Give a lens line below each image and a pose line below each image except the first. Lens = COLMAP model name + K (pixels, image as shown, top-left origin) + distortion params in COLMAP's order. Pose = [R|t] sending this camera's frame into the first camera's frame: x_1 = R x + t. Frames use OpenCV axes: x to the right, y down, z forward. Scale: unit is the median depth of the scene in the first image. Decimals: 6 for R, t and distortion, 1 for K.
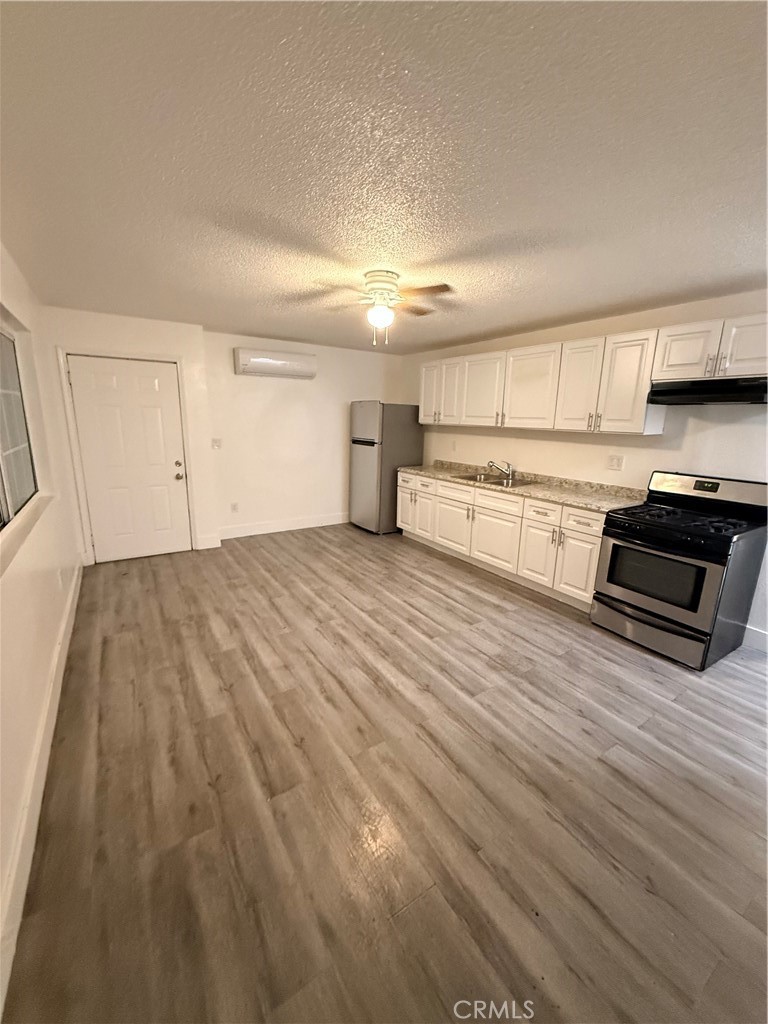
lens RADIAL K [[408.4, 0, 384.0], [0, 408.4, 512.0], [0, 0, 1]] dist [0.000027, 0.000182]
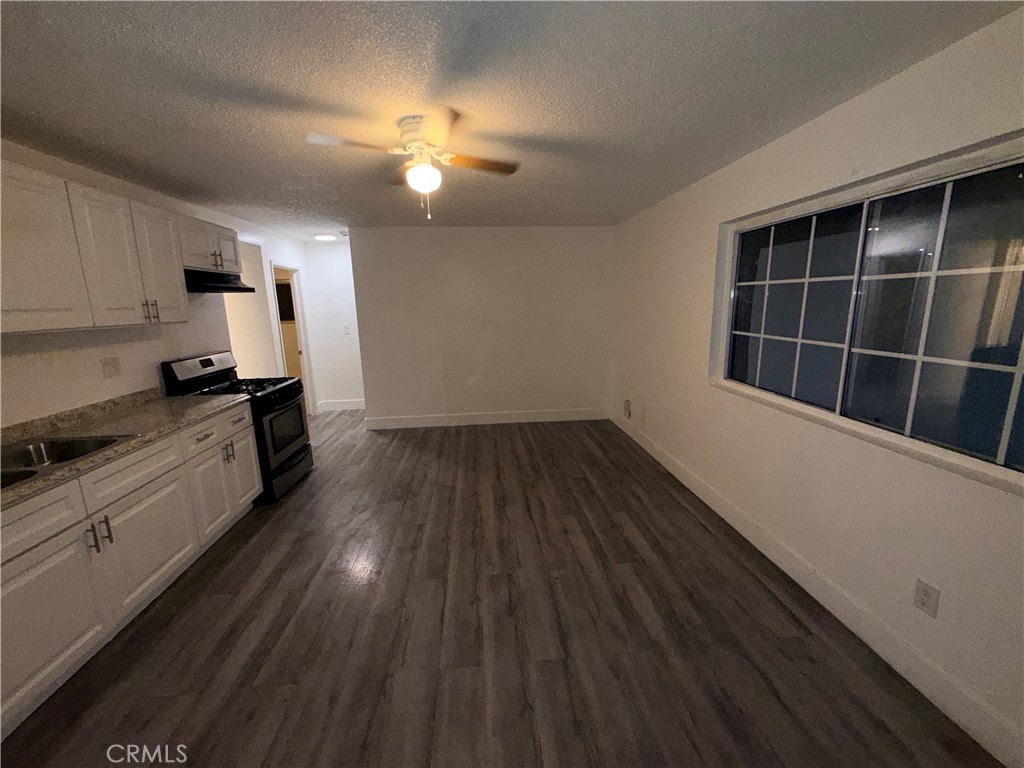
lens RADIAL K [[408.0, 0, 512.0], [0, 408.0, 384.0], [0, 0, 1]] dist [-0.001443, -0.000004]
pose [[-0.883989, -0.098750, 0.456959, -0.469070], [0.104839, 0.910670, 0.399610, -0.356315], [-0.455601, 0.401158, -0.794670, 1.455840]]
